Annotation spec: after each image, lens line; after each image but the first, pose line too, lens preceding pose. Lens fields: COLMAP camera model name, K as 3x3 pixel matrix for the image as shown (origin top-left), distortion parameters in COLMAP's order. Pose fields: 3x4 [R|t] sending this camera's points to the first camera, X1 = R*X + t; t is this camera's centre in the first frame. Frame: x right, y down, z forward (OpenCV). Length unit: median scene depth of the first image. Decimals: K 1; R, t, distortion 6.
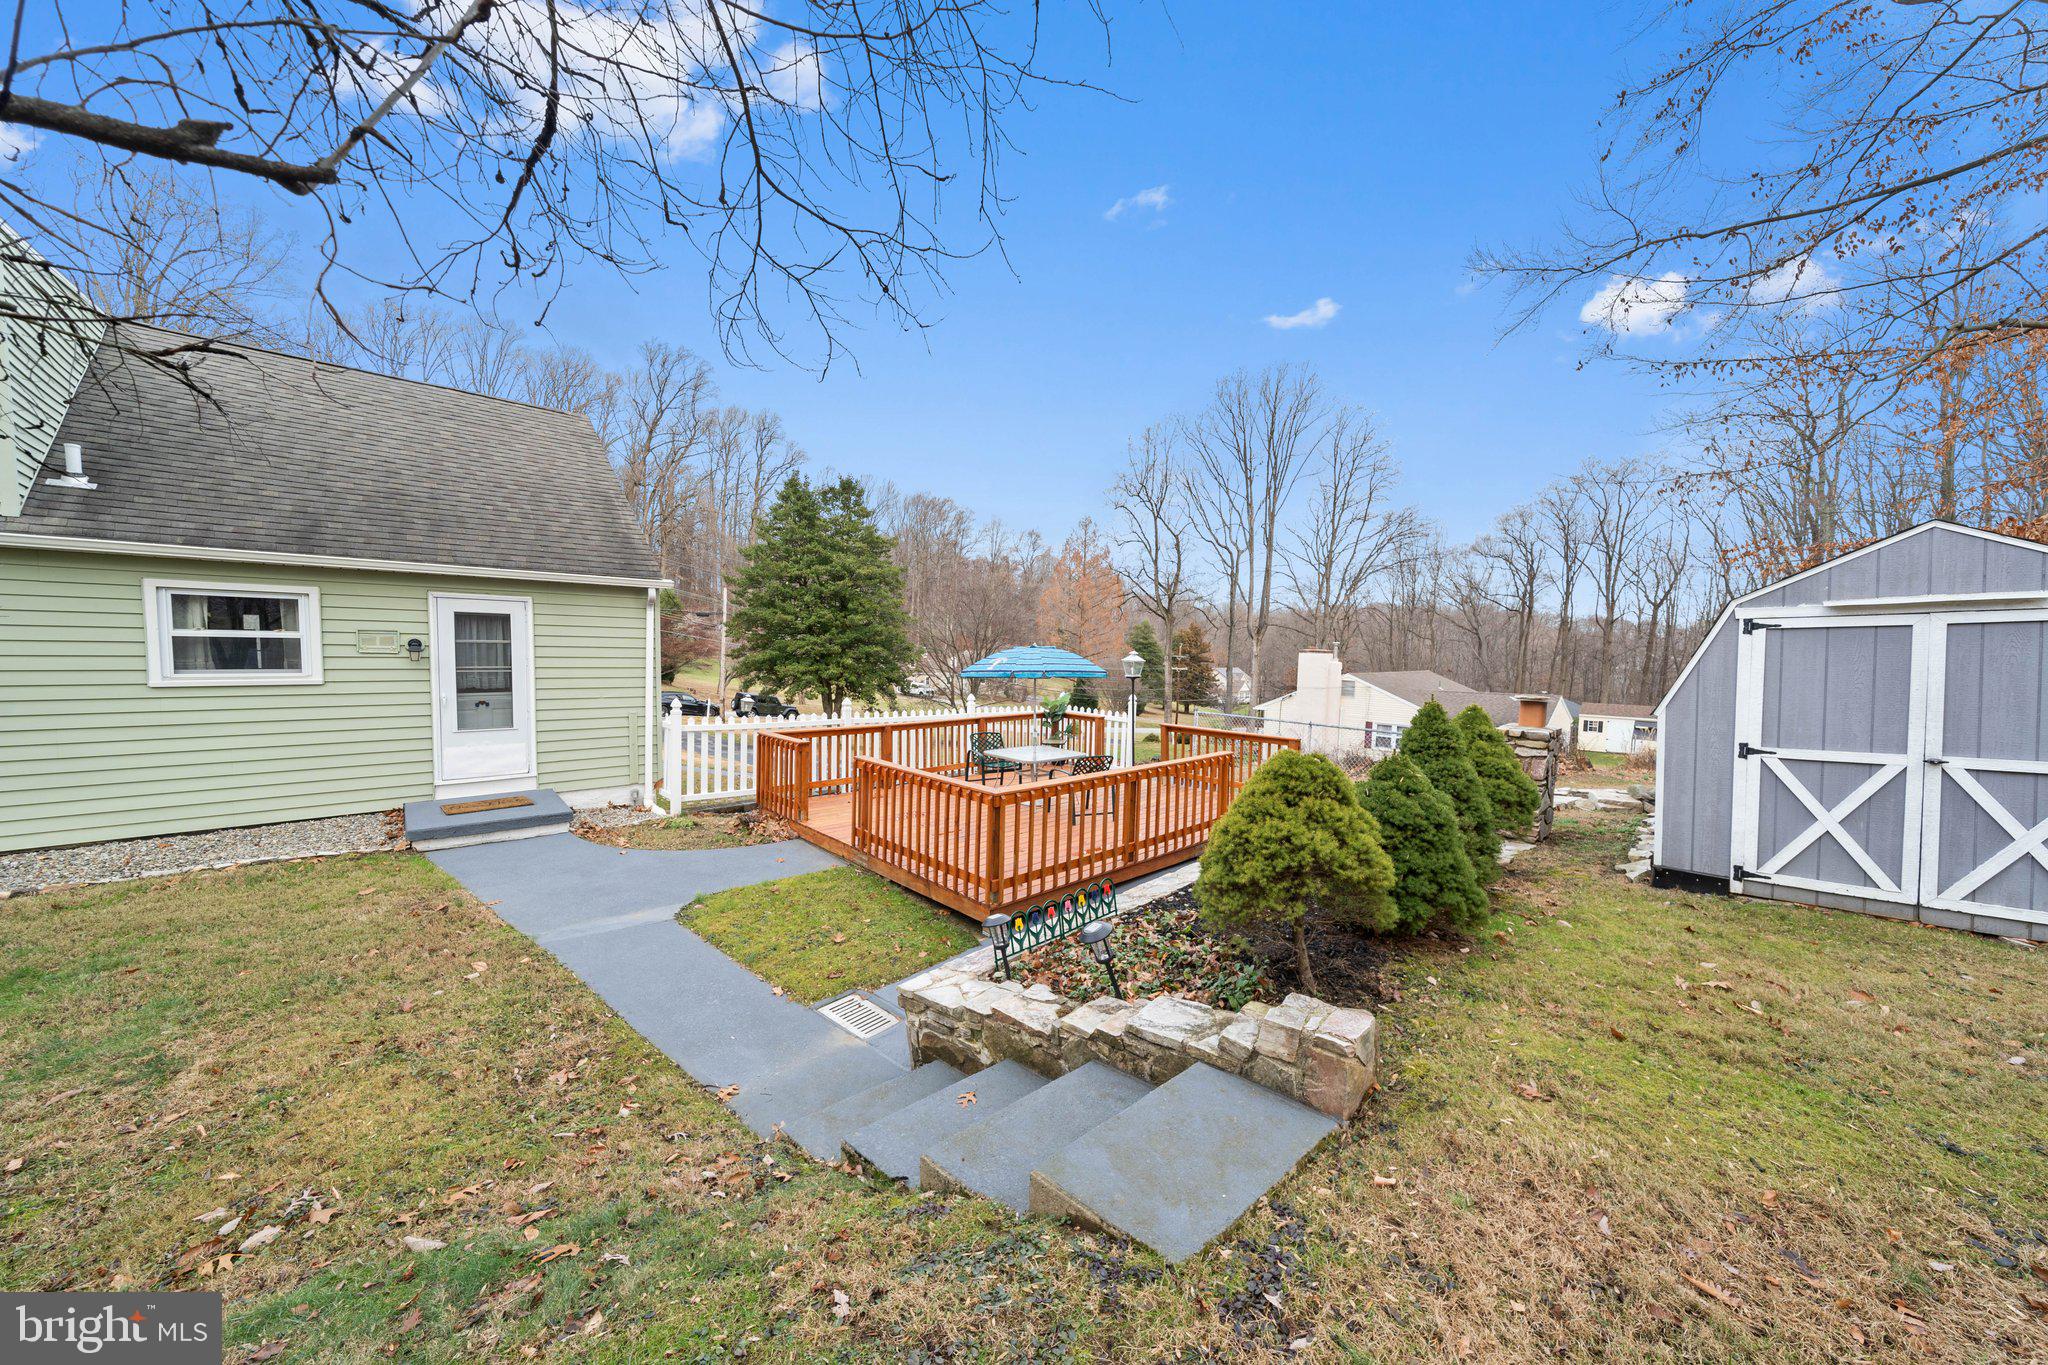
lens RADIAL K [[701.9, 0, 1023.2], [0, 701.9, 693.2], [0, 0, 1]] dist [-0.009500, 0.000794]
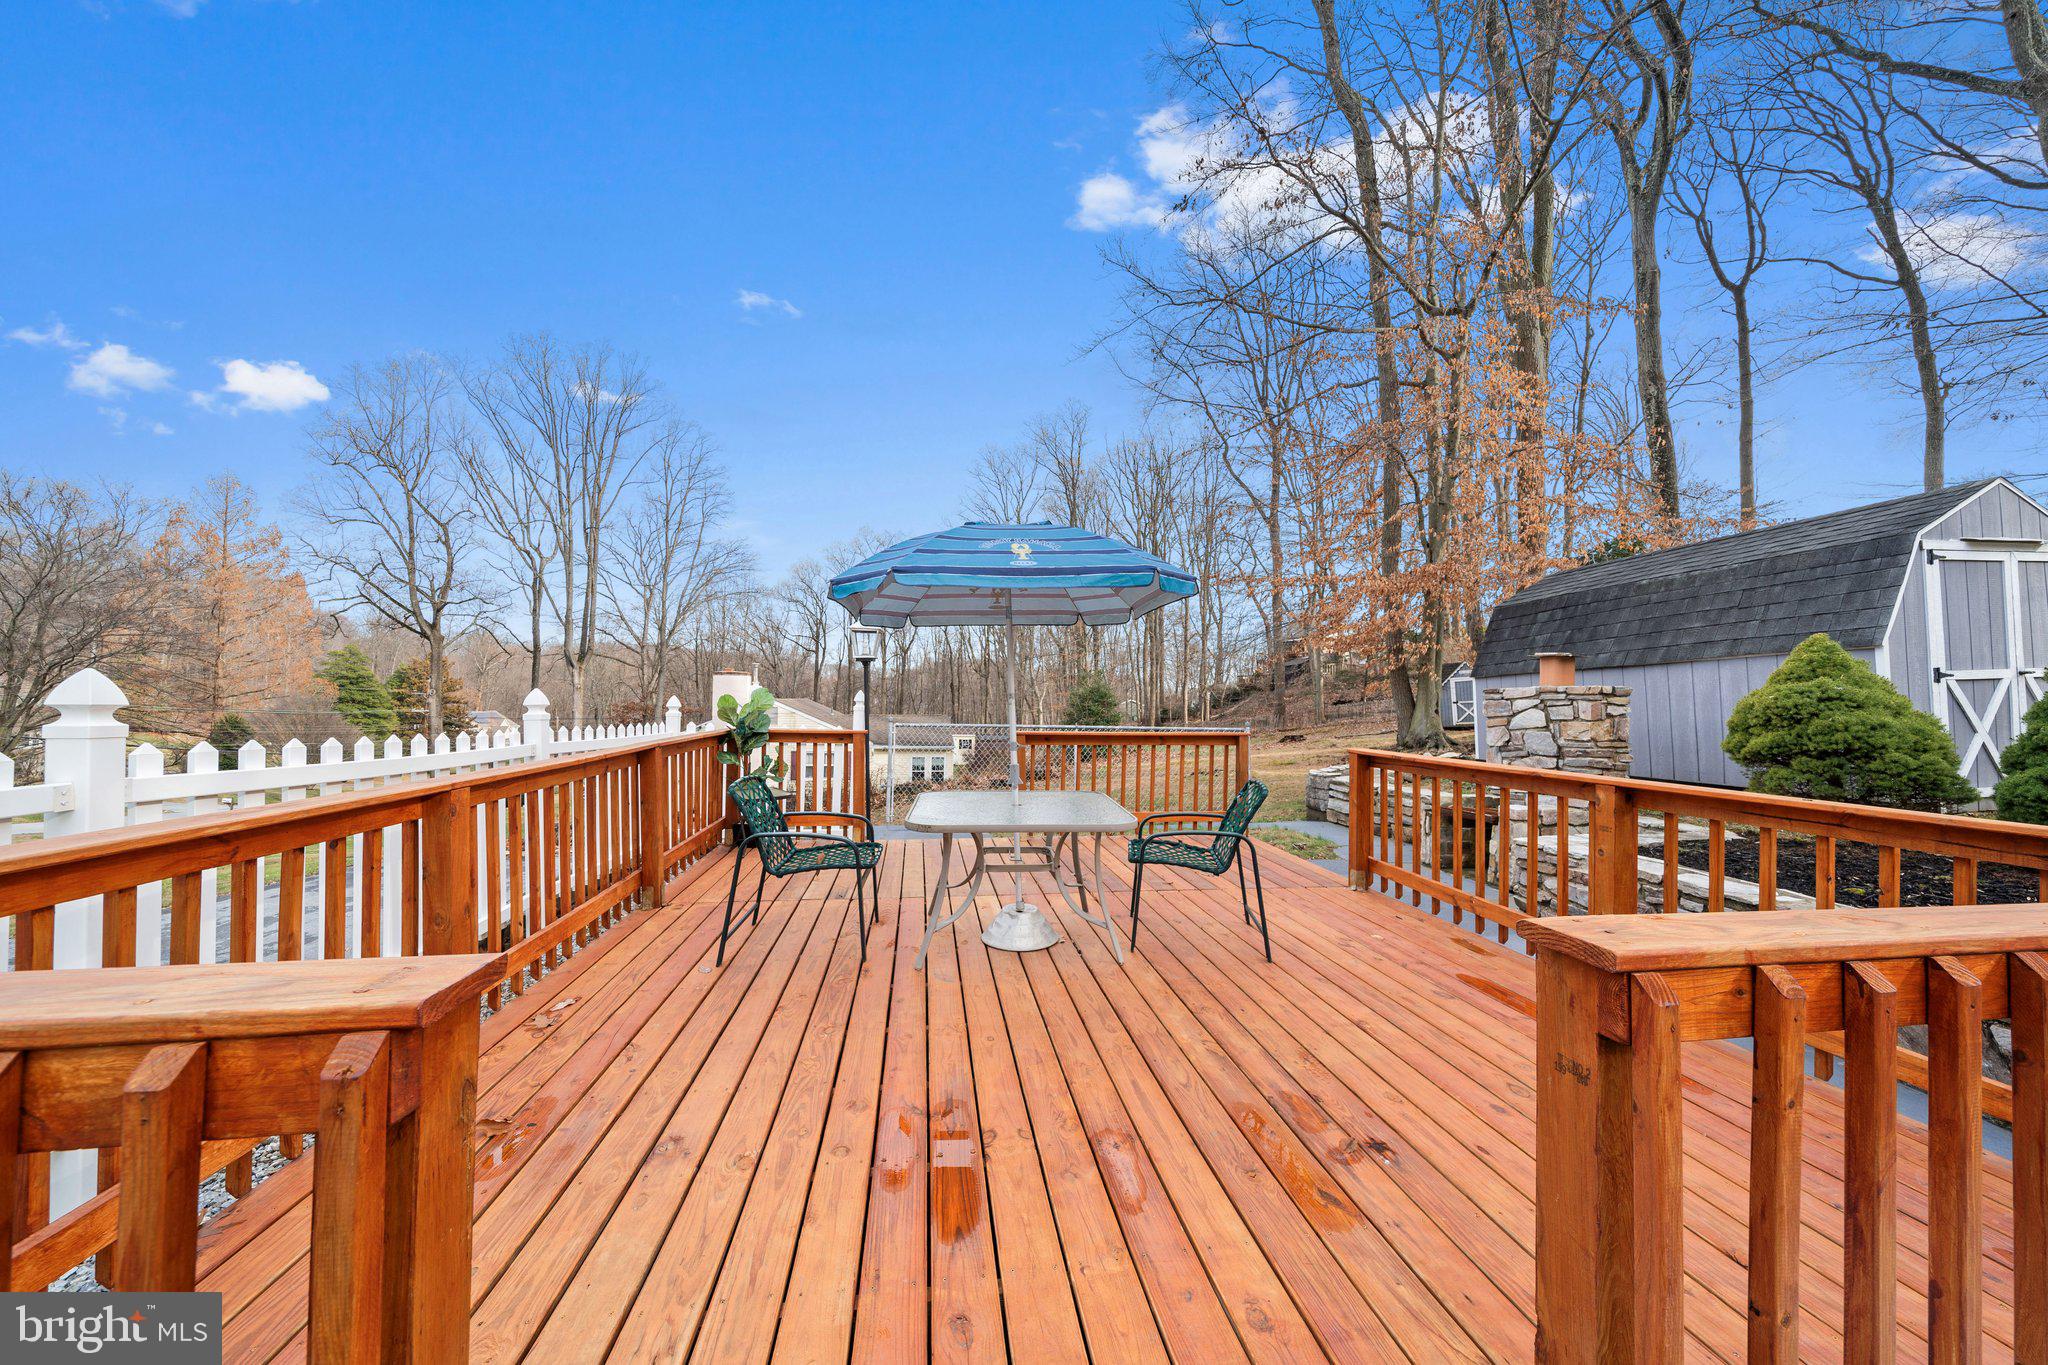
lens RADIAL K [[701.9, 0, 1028.3], [0, 701.9, 693.5], [0, 0, 1]] dist [-0.009500, 0.000794]
pose [[0.563519, -0.005351, 0.826086, -0.097405], [0.053040, 0.998150, -0.029715, 0.011534], [-0.824399, 0.060561, 0.562761, 0.257332]]
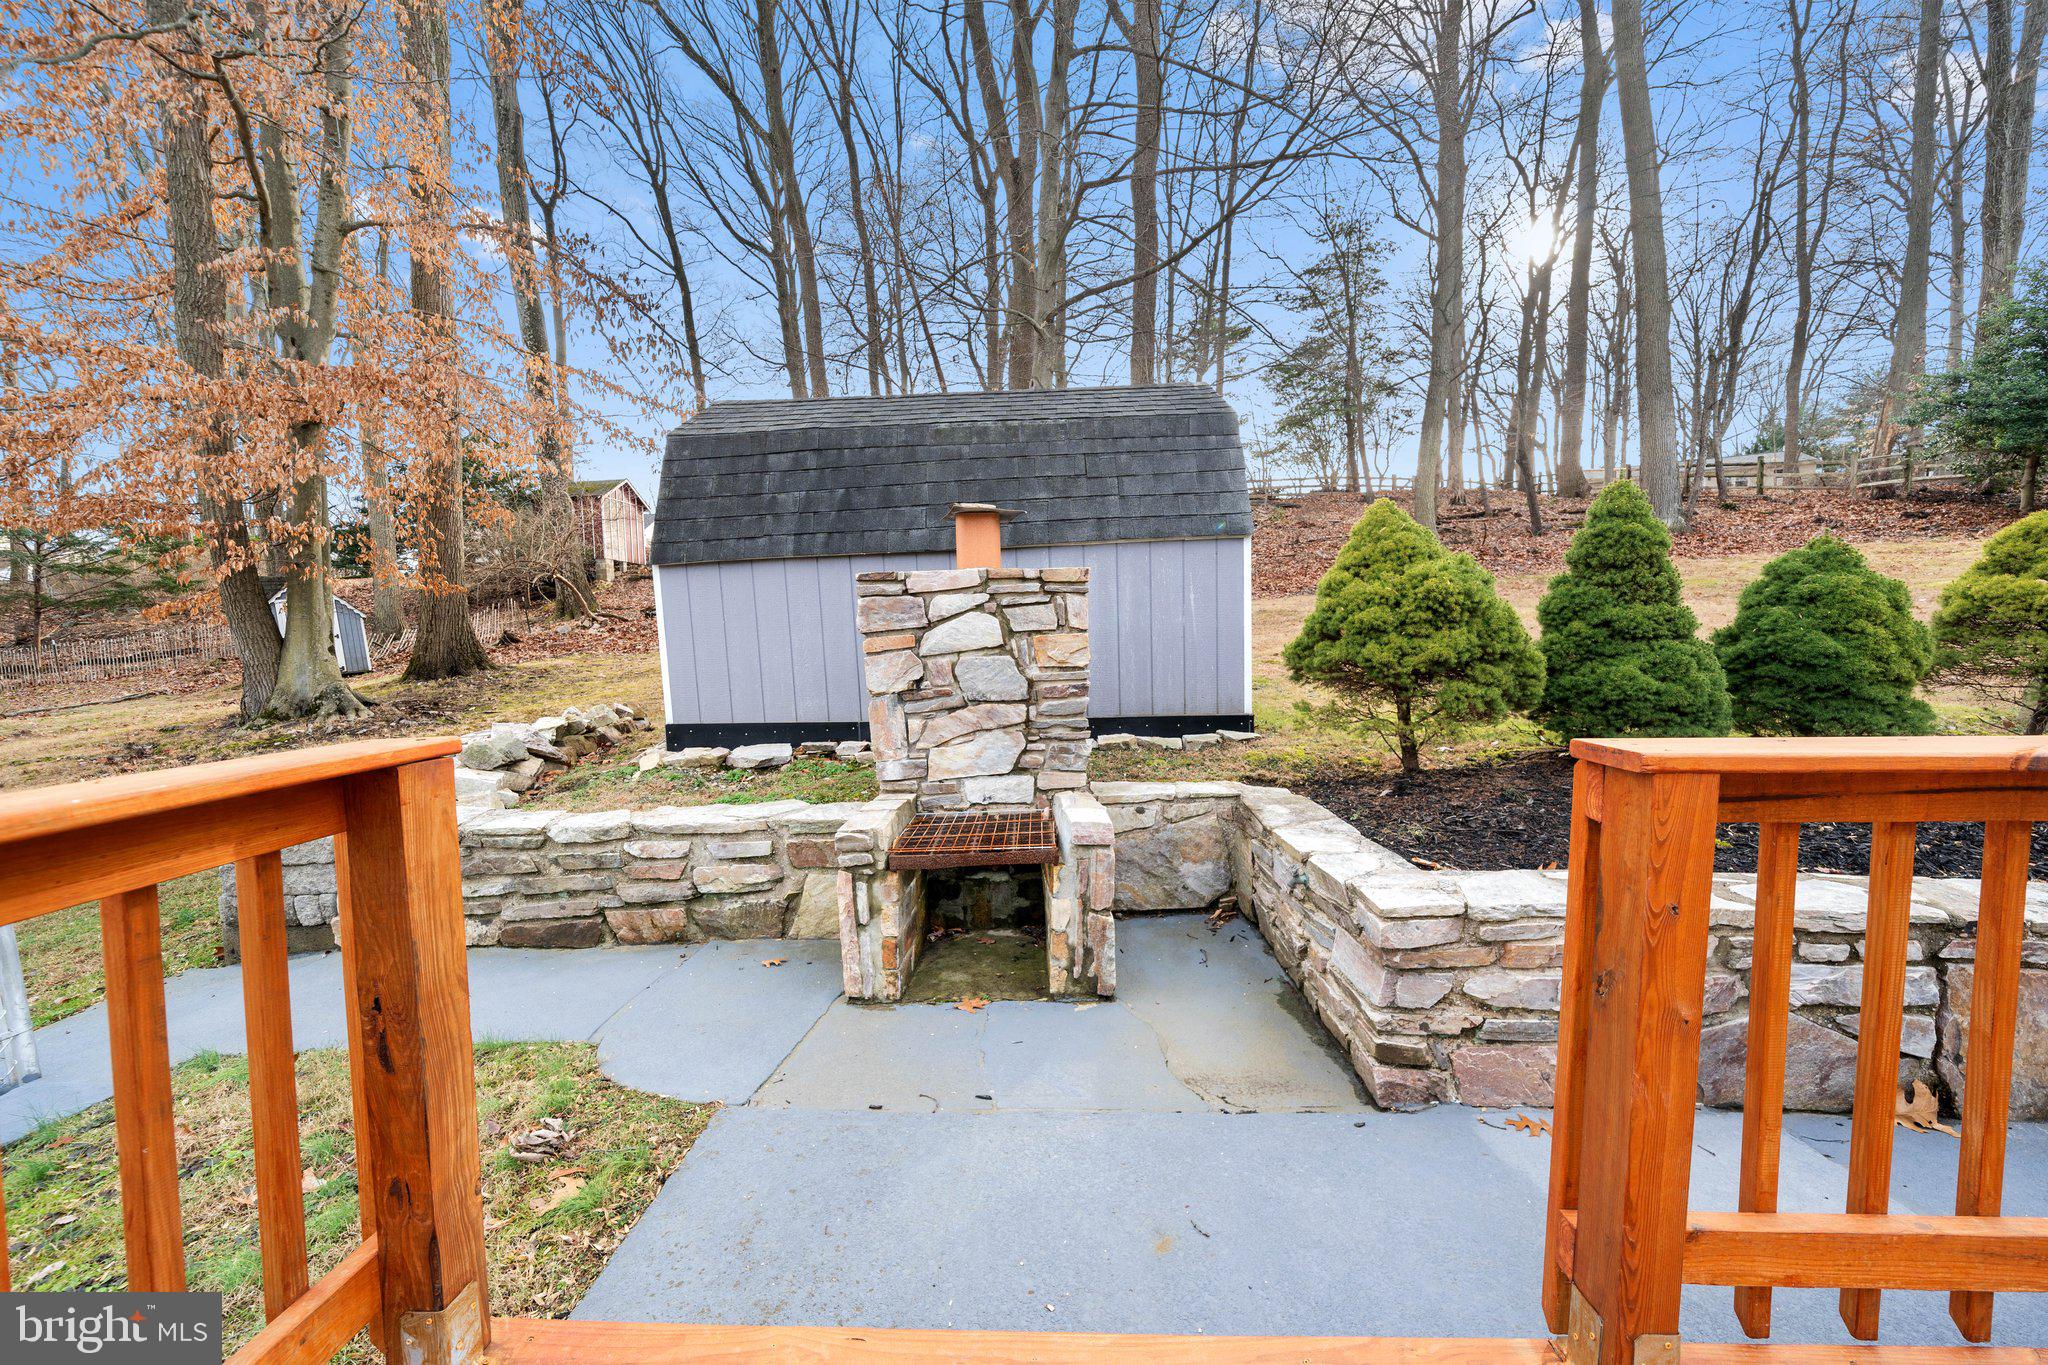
lens RADIAL K [[778.3, 0, 1037.6], [0, 778.3, 692.3], [0, 0, 1]] dist [-0.002485, -0.000125]
pose [[-0.711355, -0.057750, 0.700456, 0.076761], [0.049986, 0.989938, 0.132380, 0.014943], [-0.701053, 0.129182, -0.701310, 0.331560]]
